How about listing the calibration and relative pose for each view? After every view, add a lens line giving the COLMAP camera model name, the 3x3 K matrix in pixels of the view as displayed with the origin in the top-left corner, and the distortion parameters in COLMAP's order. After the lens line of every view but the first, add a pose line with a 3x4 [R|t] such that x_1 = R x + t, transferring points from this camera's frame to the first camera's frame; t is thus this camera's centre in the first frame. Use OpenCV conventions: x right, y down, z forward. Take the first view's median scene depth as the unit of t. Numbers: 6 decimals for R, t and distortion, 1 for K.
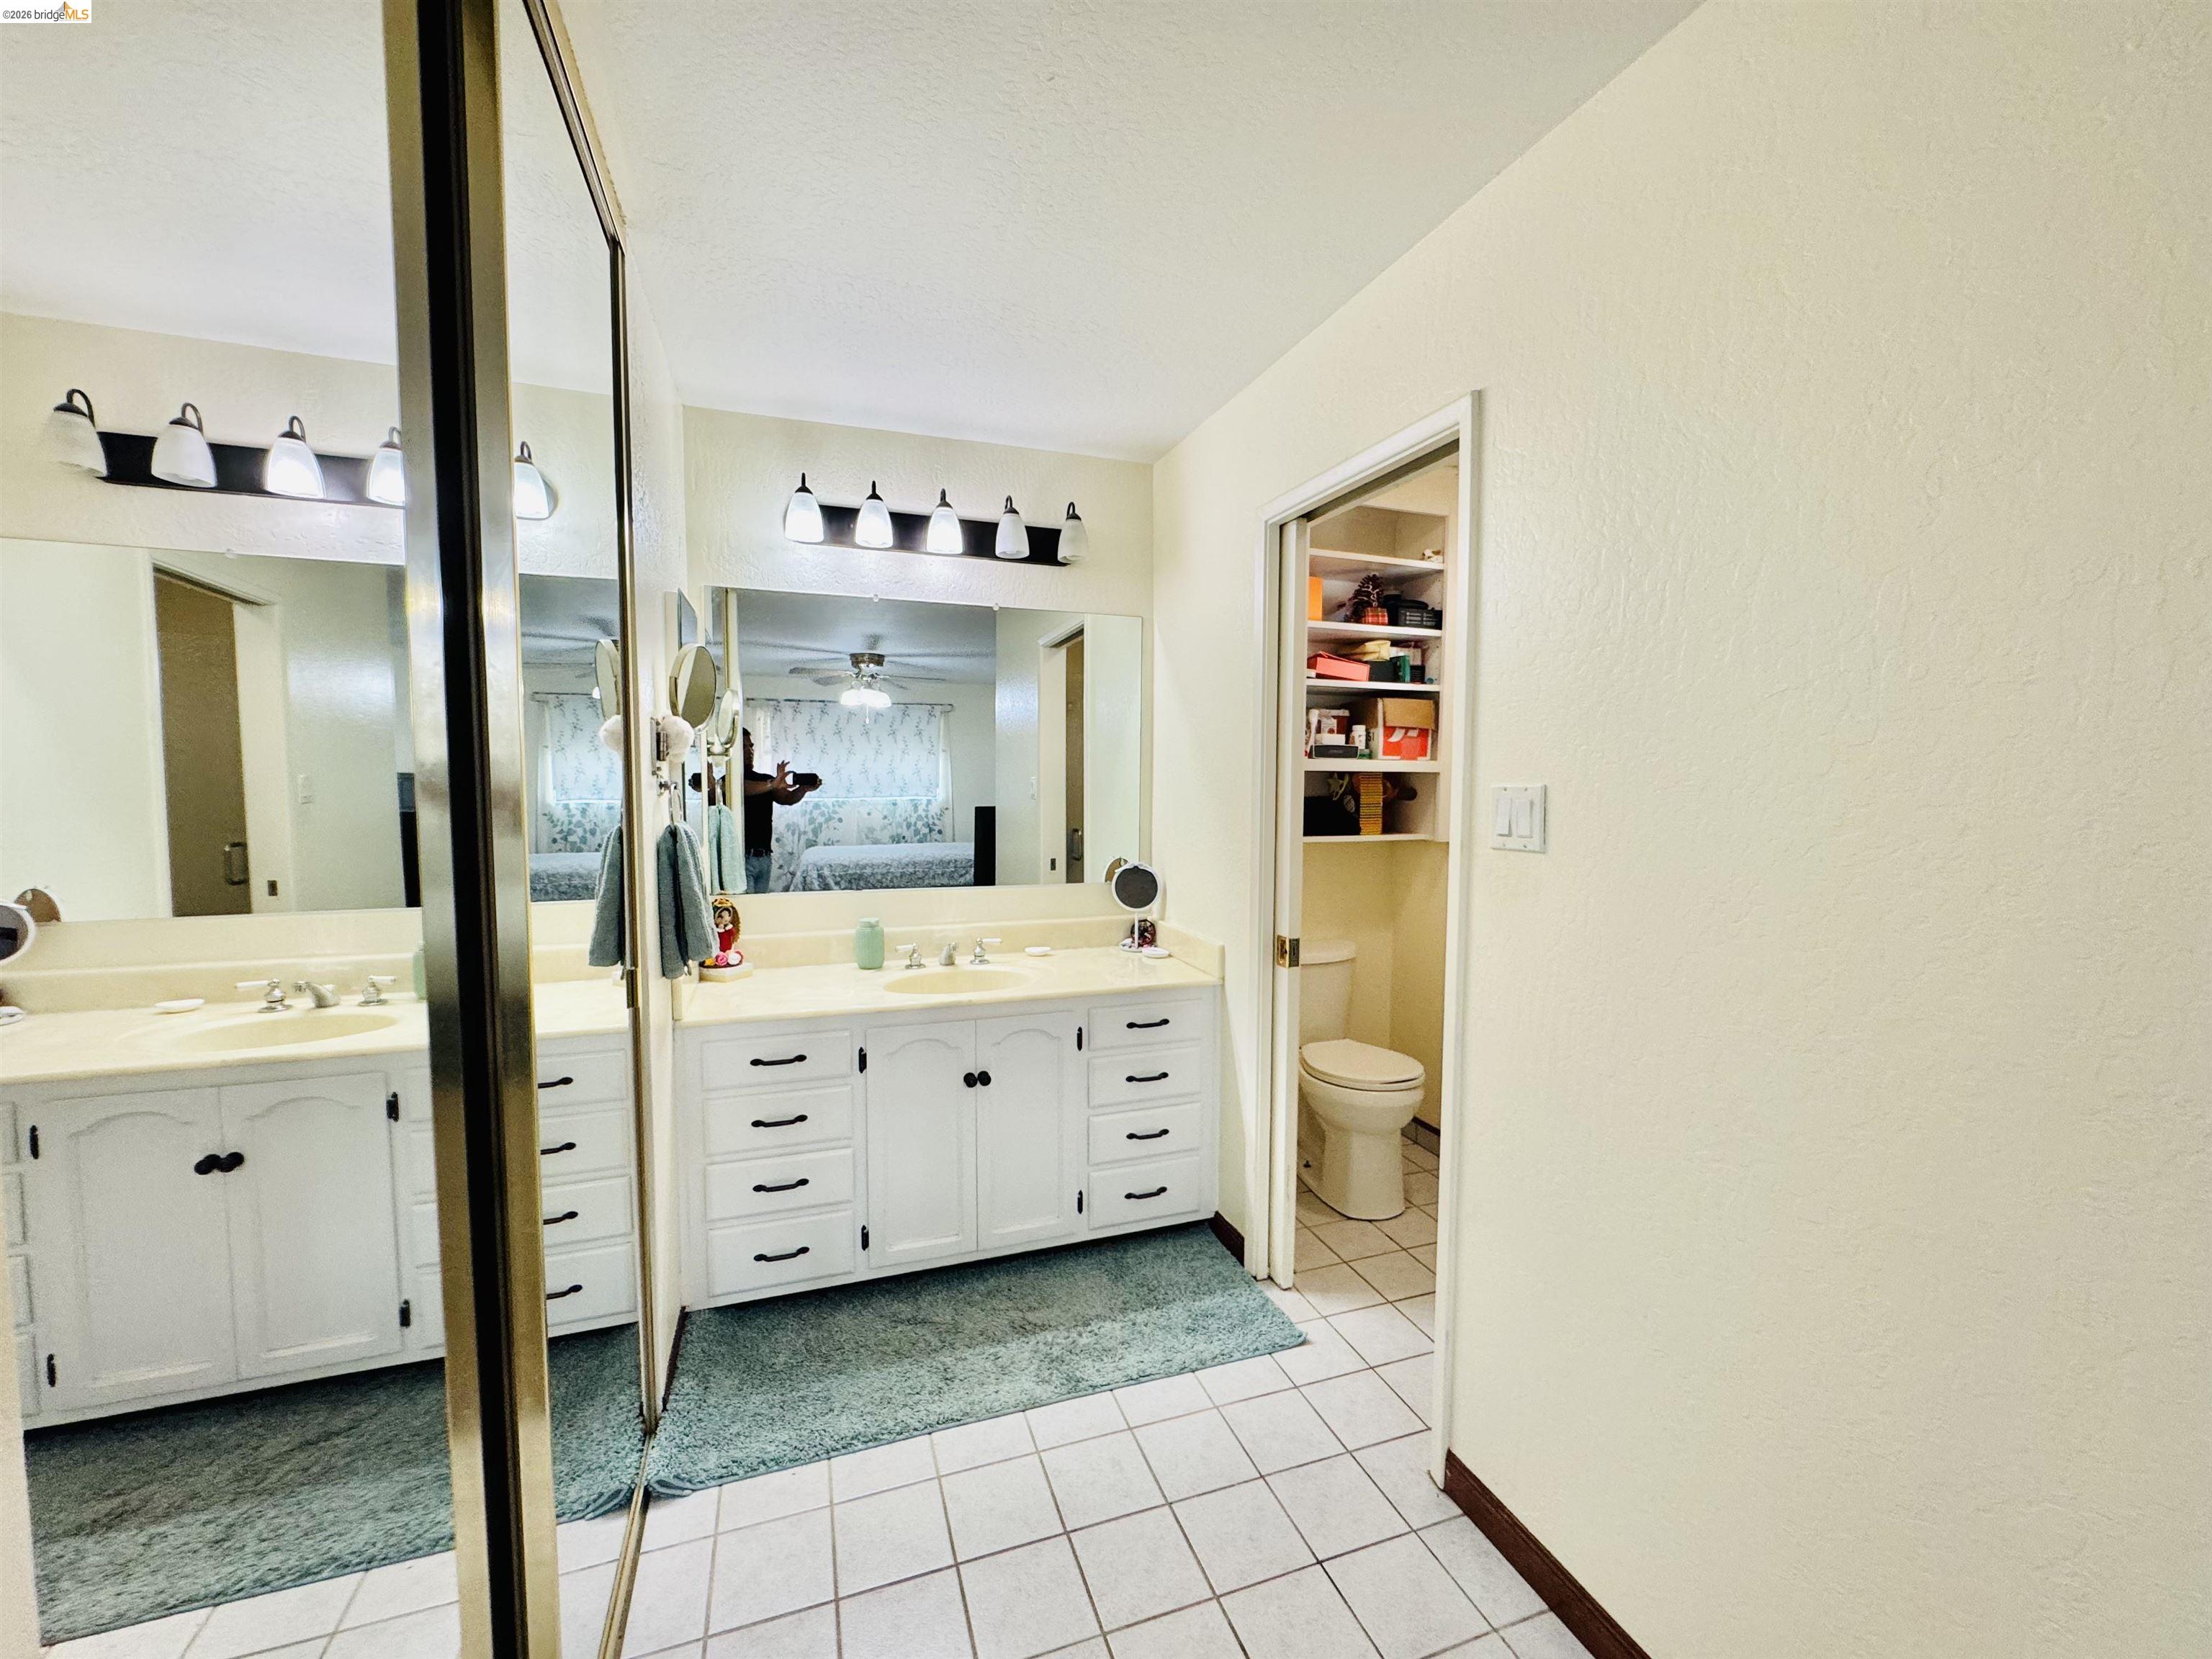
lens RADIAL K [[892.1, 0, 1106.0], [0, 892.1, 829.5], [0, 0, 1]] dist [-0.003950, 0.000062]
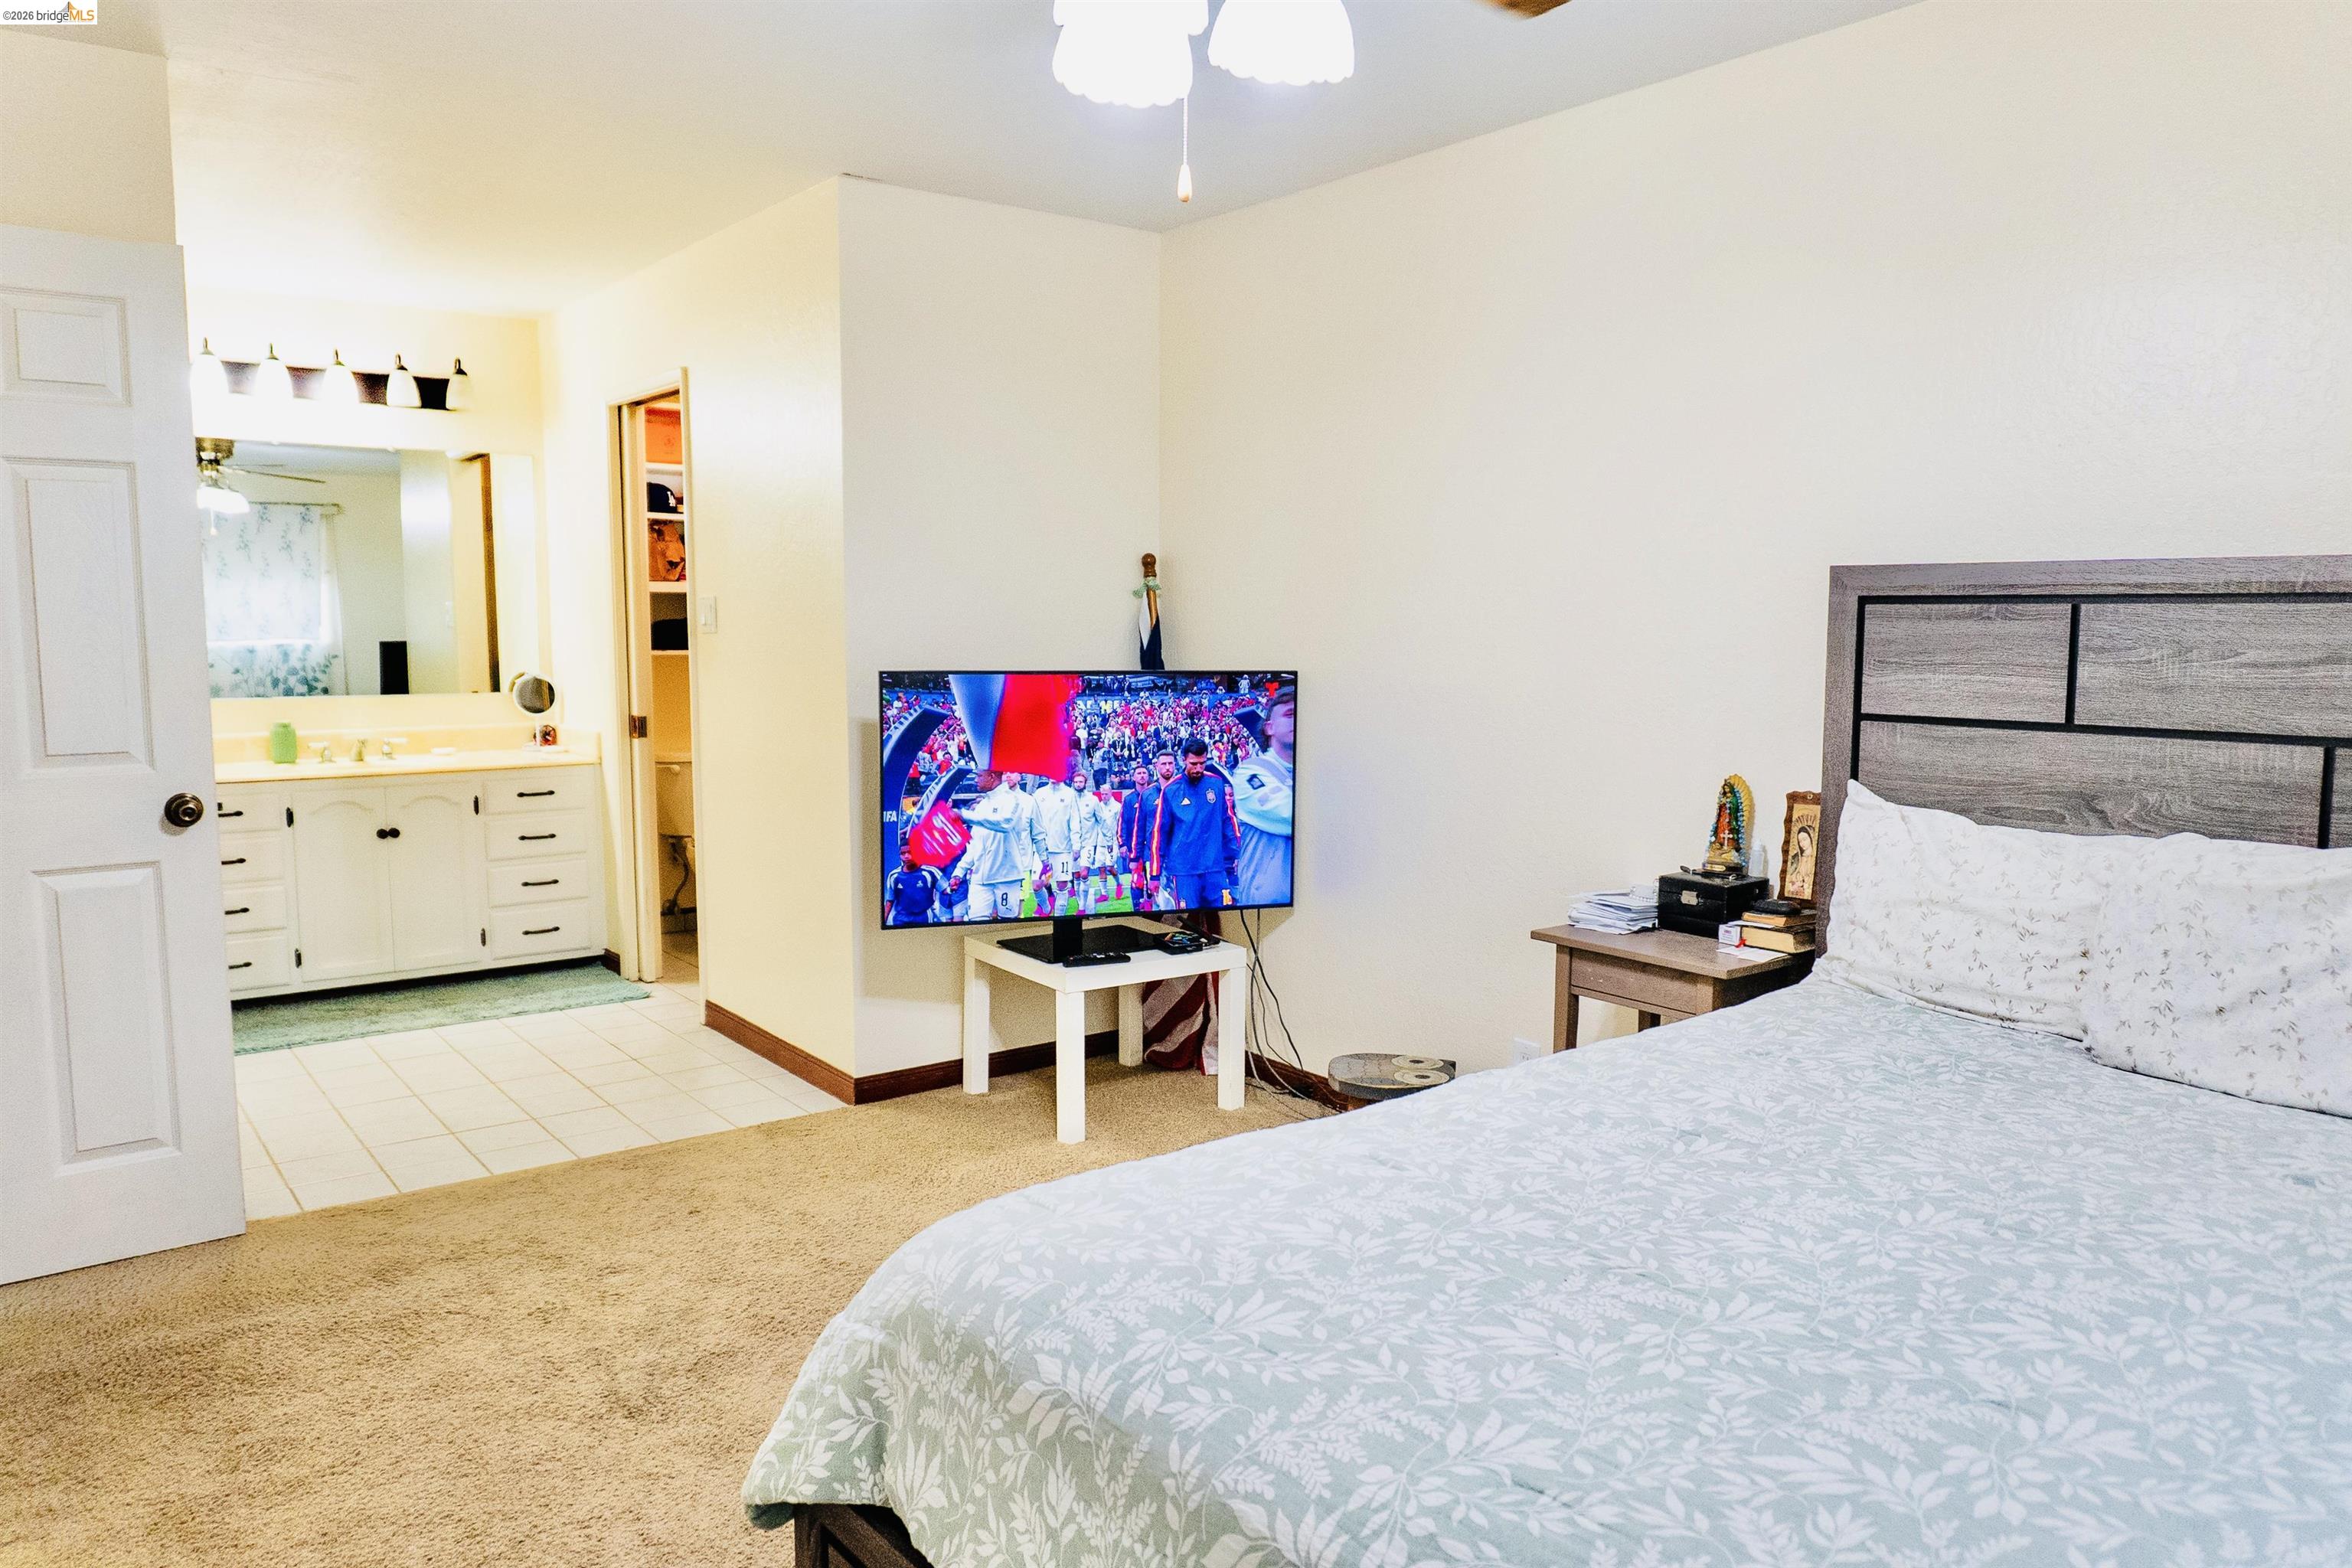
lens RADIAL K [[1660.1, 0, 1176.0], [0, 1660.1, 784.0], [0, 0, 1]] dist [-0.008959, -0.002814]
pose [[0.955335, -0.035371, 0.293401, 0.183215], [0.023660, 0.998779, 0.043368, 0.102244], [-0.294577, -0.034489, 0.955005, -1.220263]]
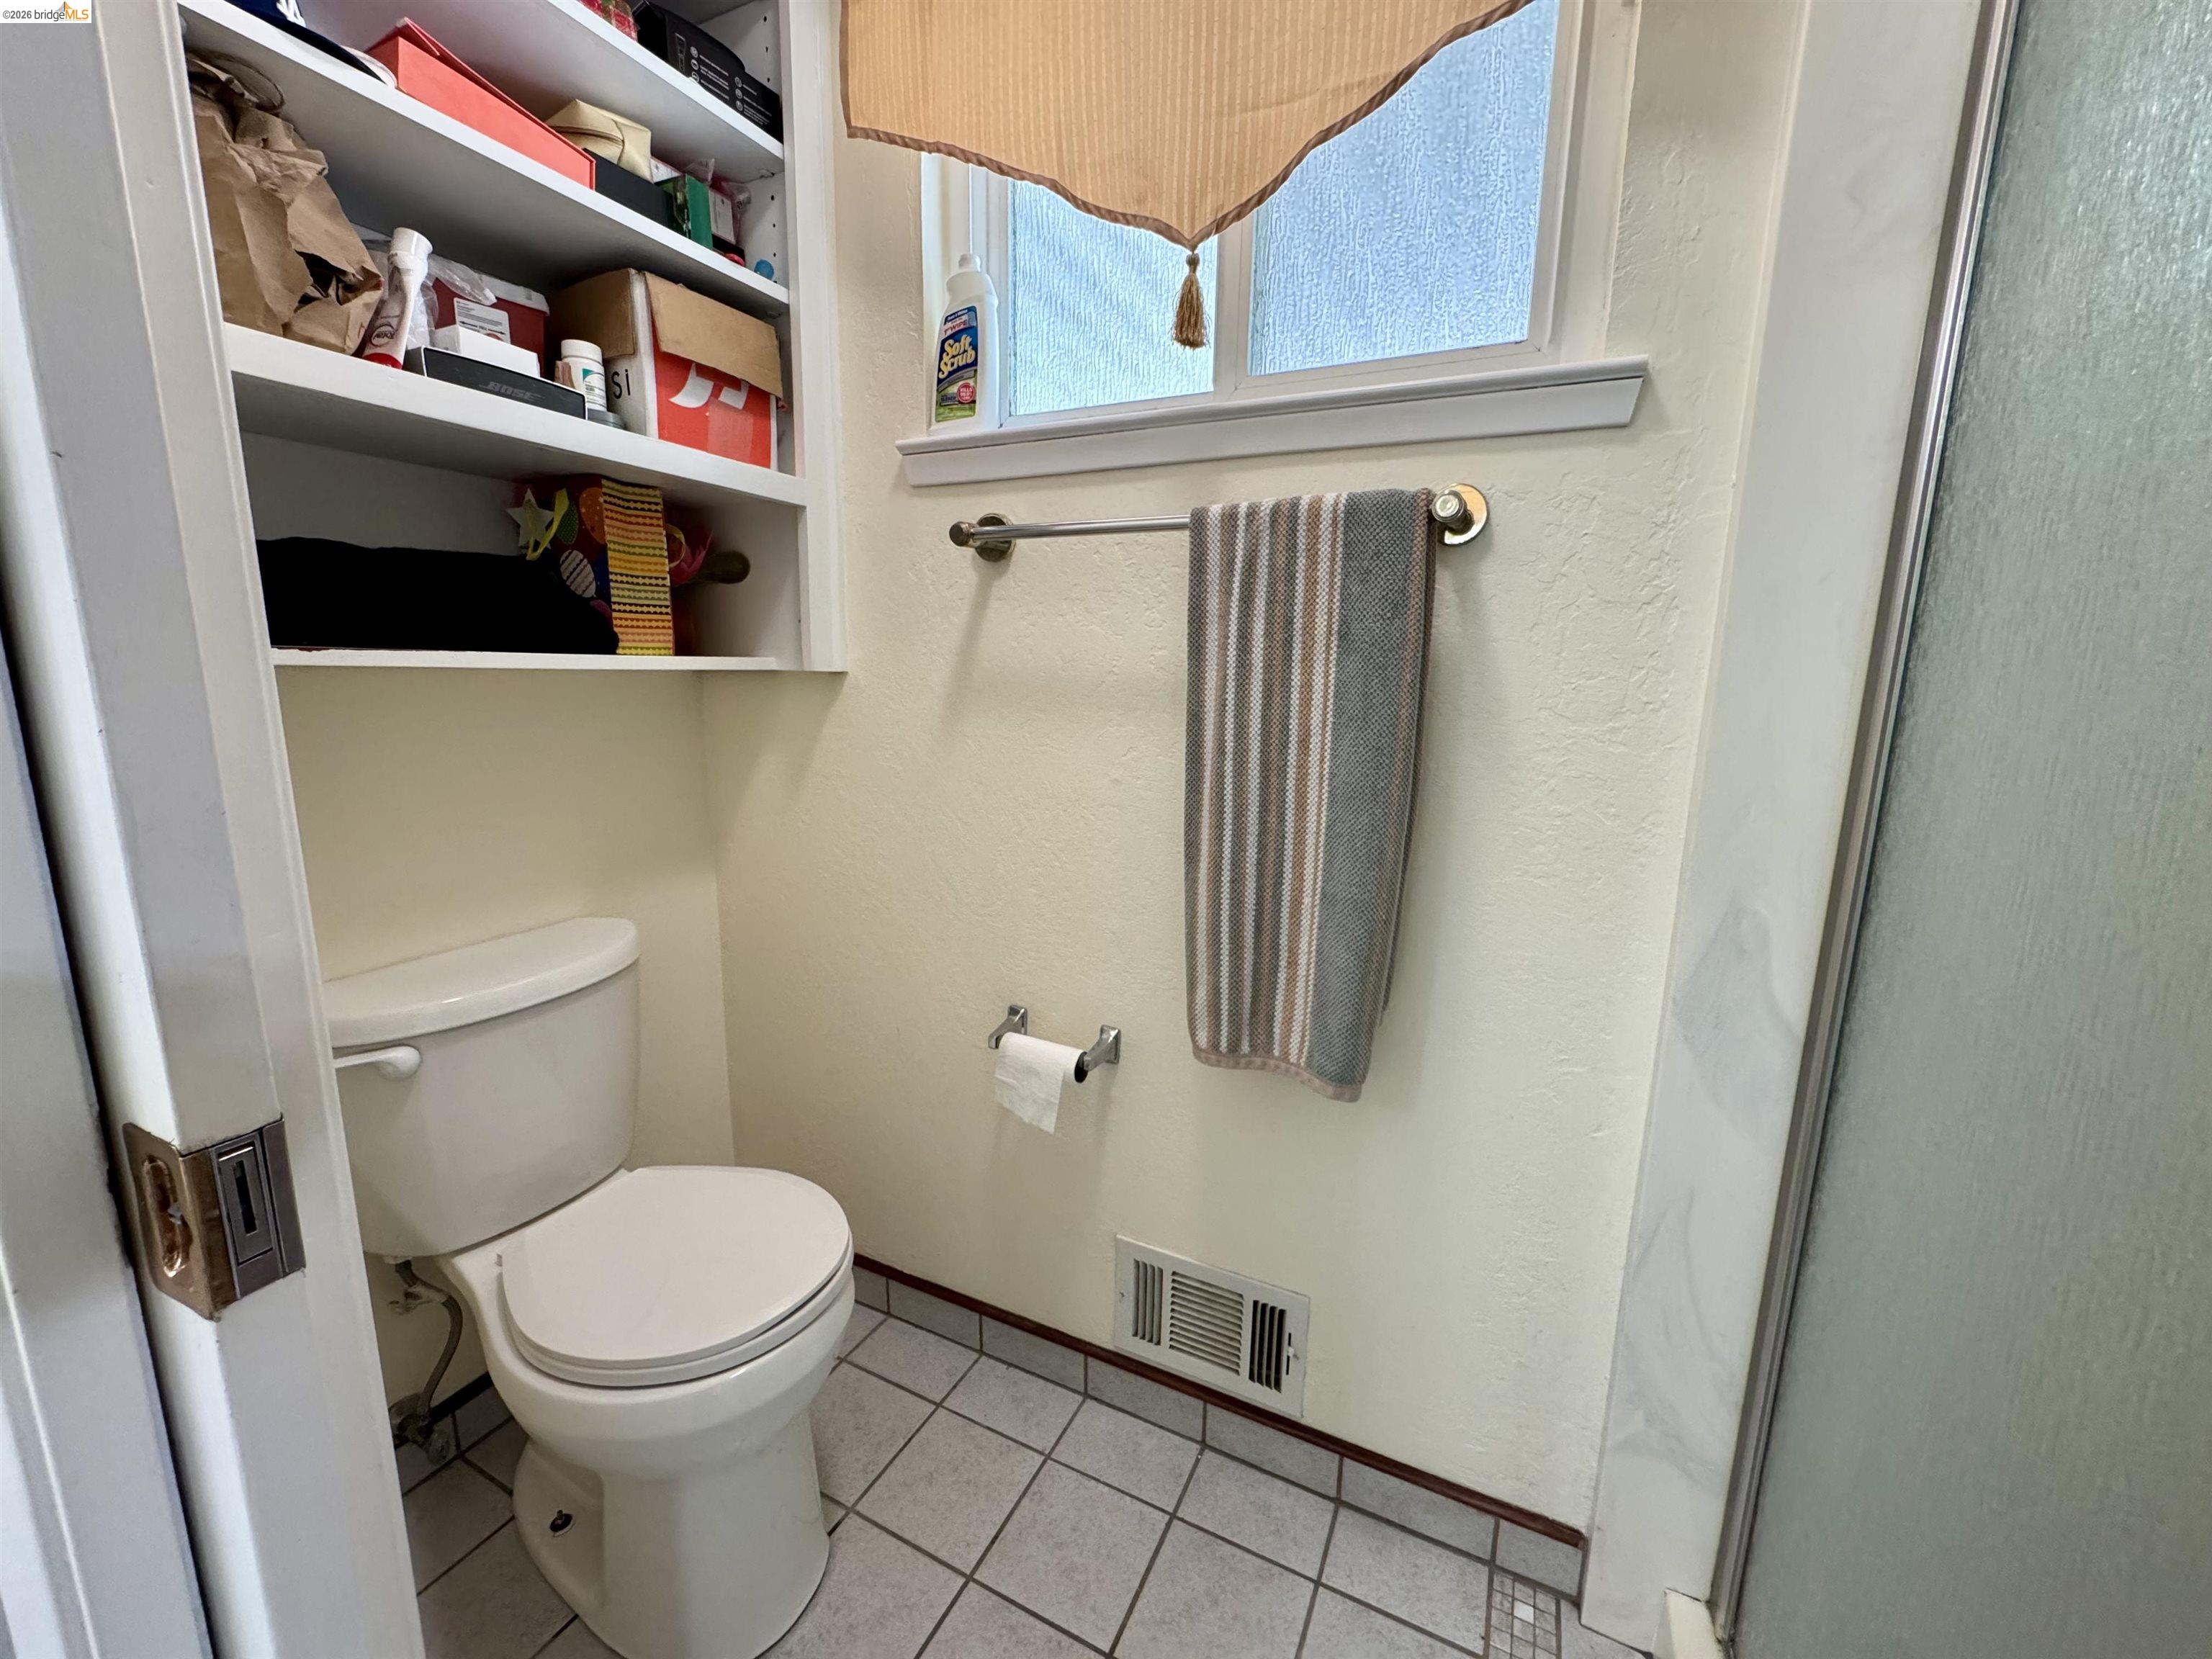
lens RADIAL K [[892.1, 0, 1106.0], [0, 892.1, 829.5], [0, 0, 1]] dist [-0.003950, 0.000062]
pose [[0.717201, -0.117745, 0.686847, 0.165906], [0.031964, 0.990143, 0.136363, 0.036769], [-0.696133, -0.075845, 0.713895, 0.581576]]
